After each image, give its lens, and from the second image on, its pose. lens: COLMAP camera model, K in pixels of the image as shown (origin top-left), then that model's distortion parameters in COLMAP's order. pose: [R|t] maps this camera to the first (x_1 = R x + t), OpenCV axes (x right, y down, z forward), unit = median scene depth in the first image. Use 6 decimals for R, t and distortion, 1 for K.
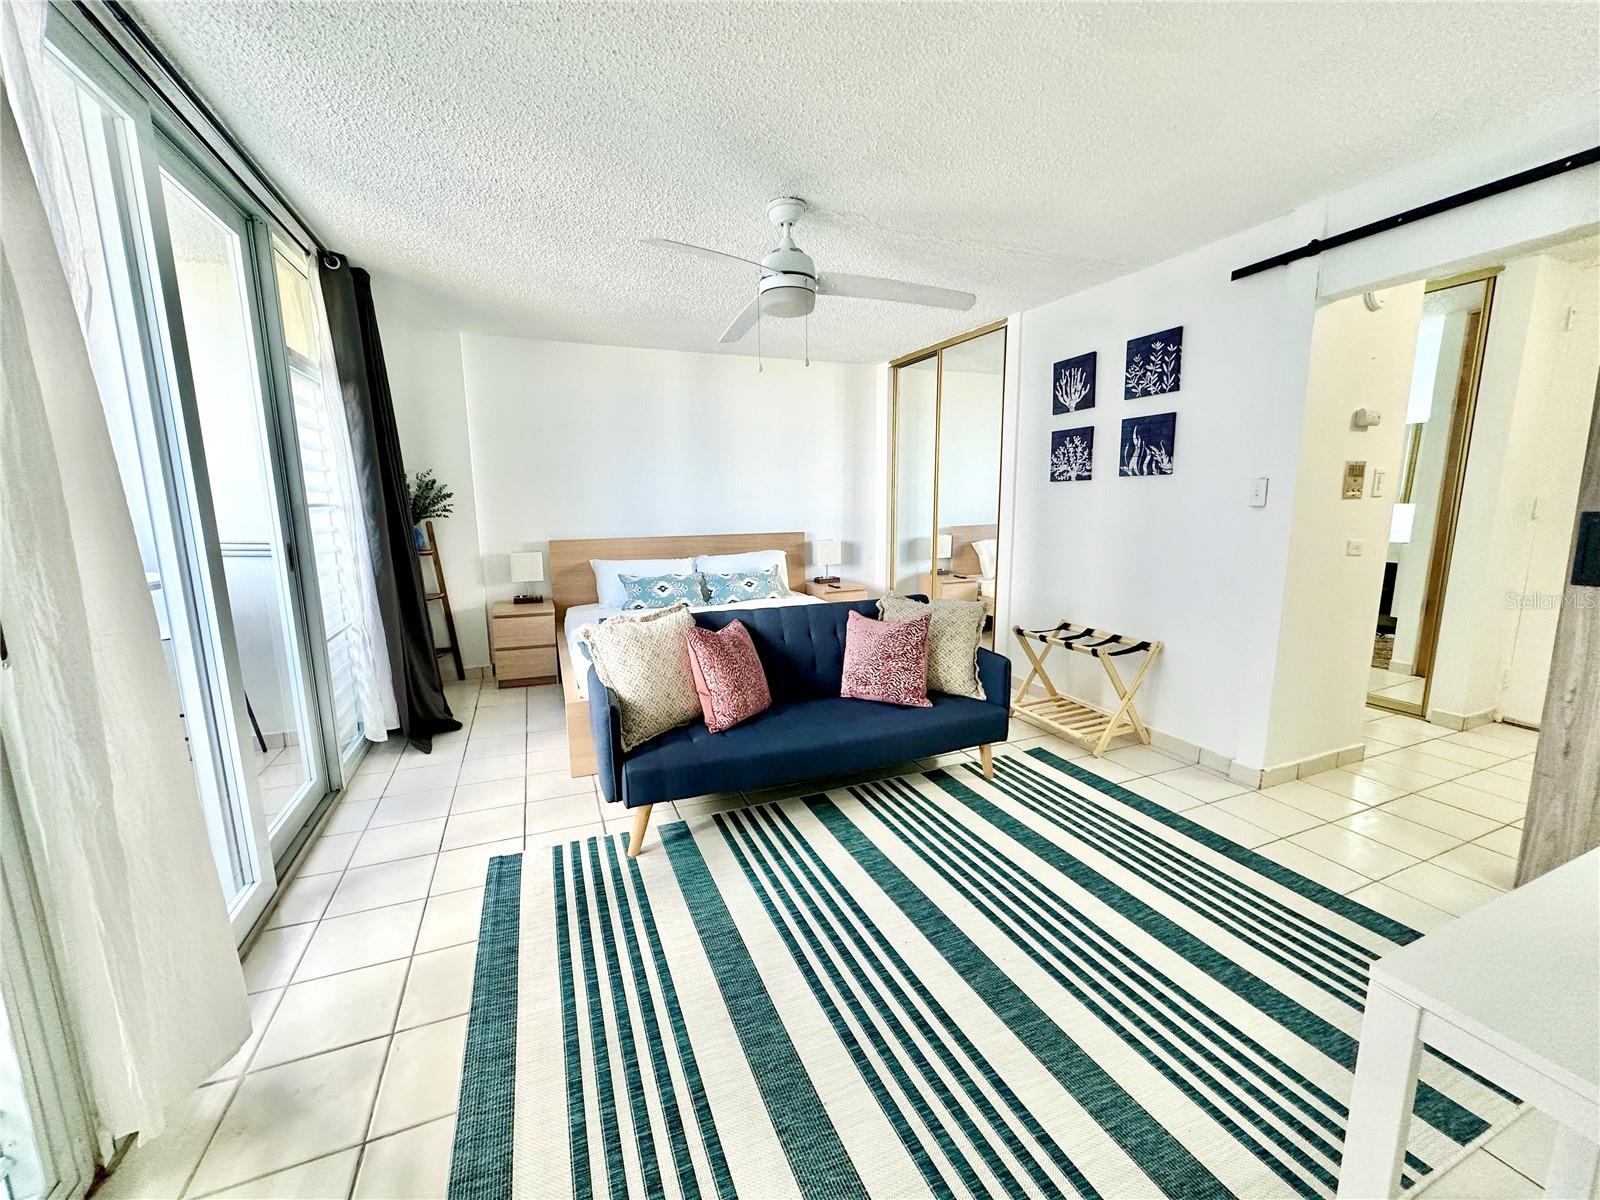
lens RADIAL K [[637.4, 0, 799.0], [0, 637.4, 602.9], [0, 0, 1]] dist [-0.004313, 0.000877]
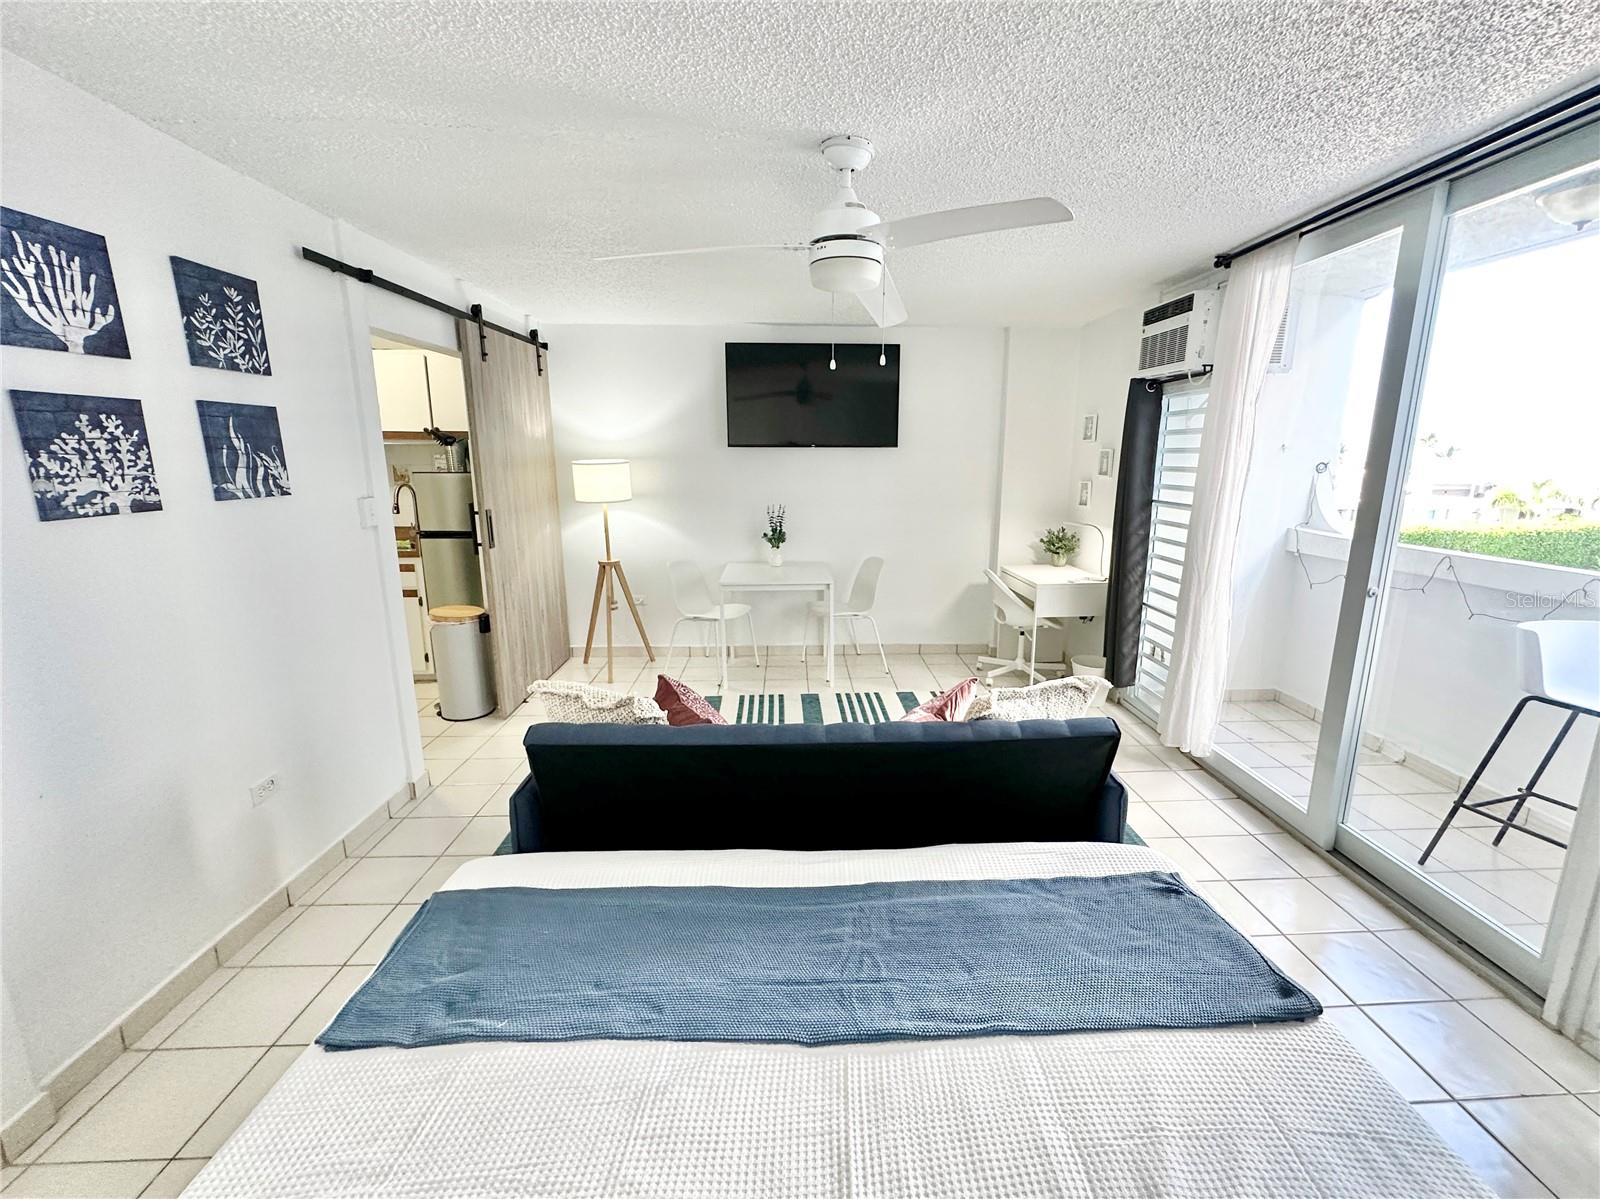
lens RADIAL K [[683.0, 0, 828.3], [0, 683.0, 602.3], [0, 0, 1]] dist [-0.001110, -0.000093]
pose [[-0.941894, -0.060630, 0.330392, -0.261792], [0.064135, 0.933022, 0.354057, -0.354783], [-0.329730, 0.354674, -0.874920, 1.666427]]
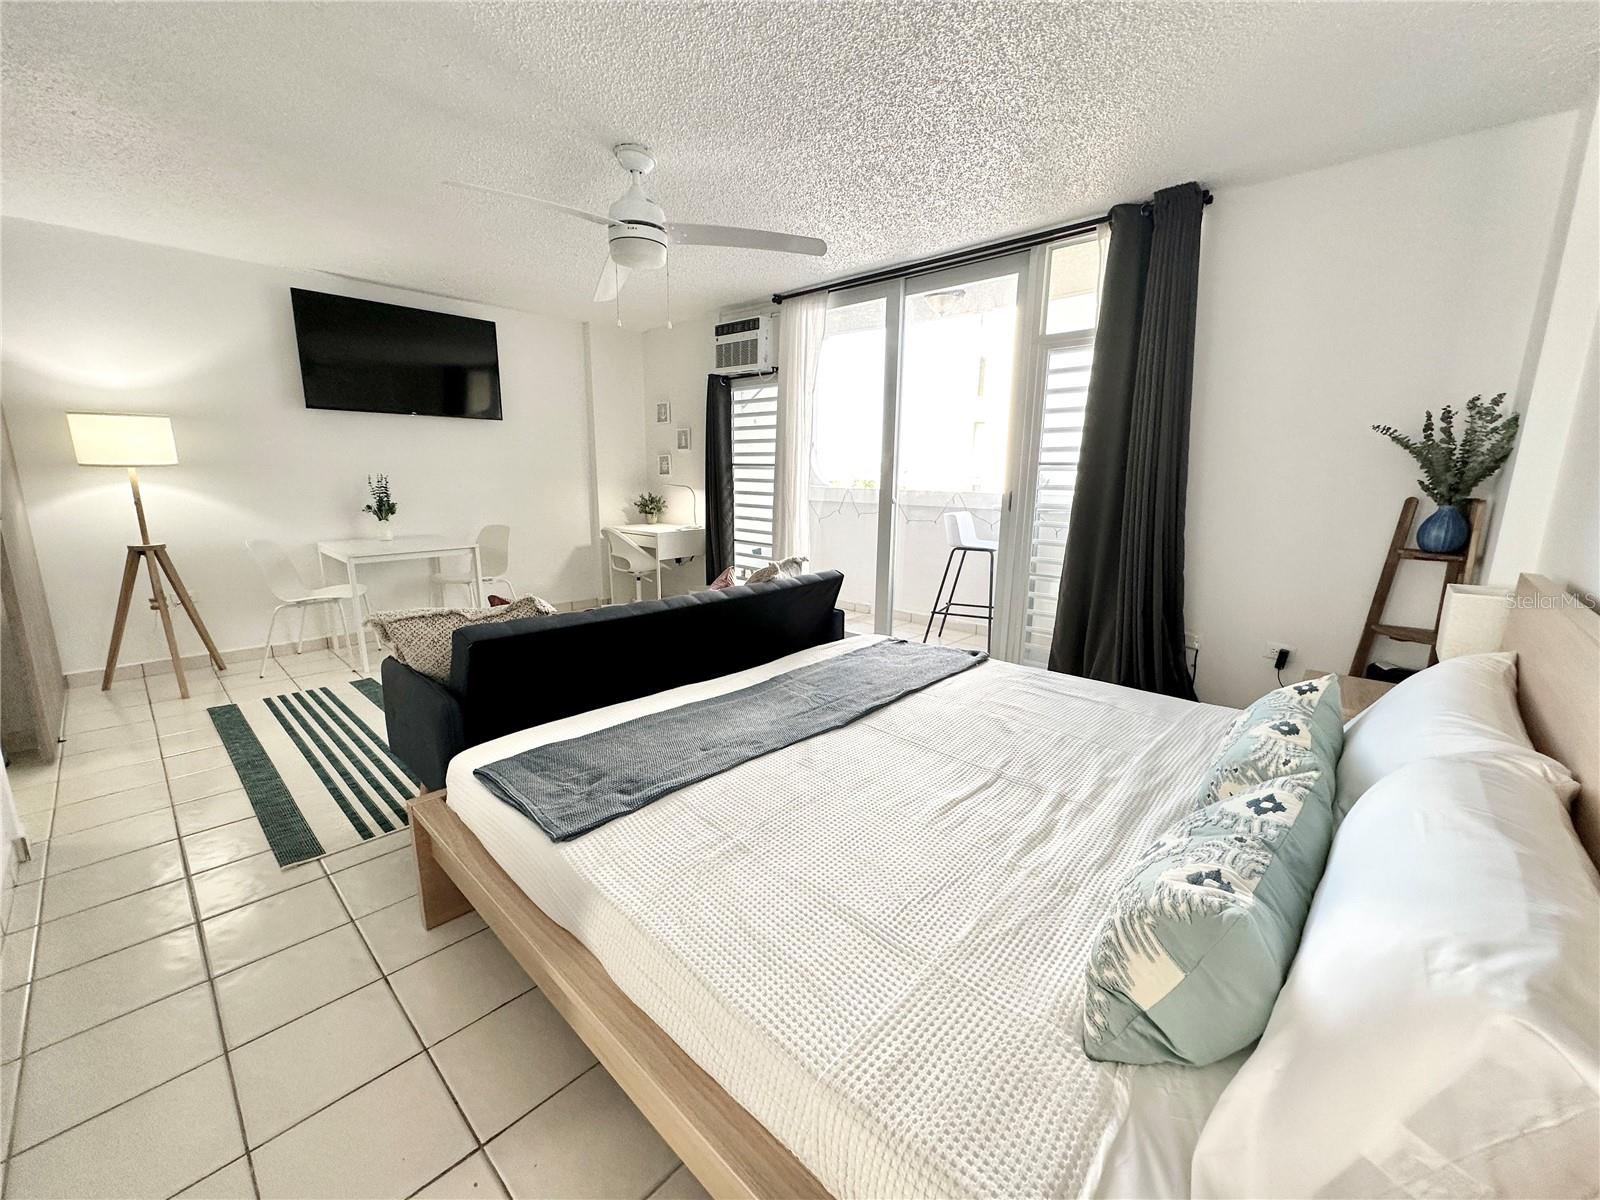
lens RADIAL K [[637.4, 0, 799.0], [0, 637.4, 602.9], [0, 0, 1]] dist [-0.004313, 0.000877]
pose [[-0.909965, 0.085952, -0.405679, 0.181640], [-0.068406, 0.933769, 0.351277, -0.294334], [0.409004, 0.347400, -0.843818, 1.896581]]
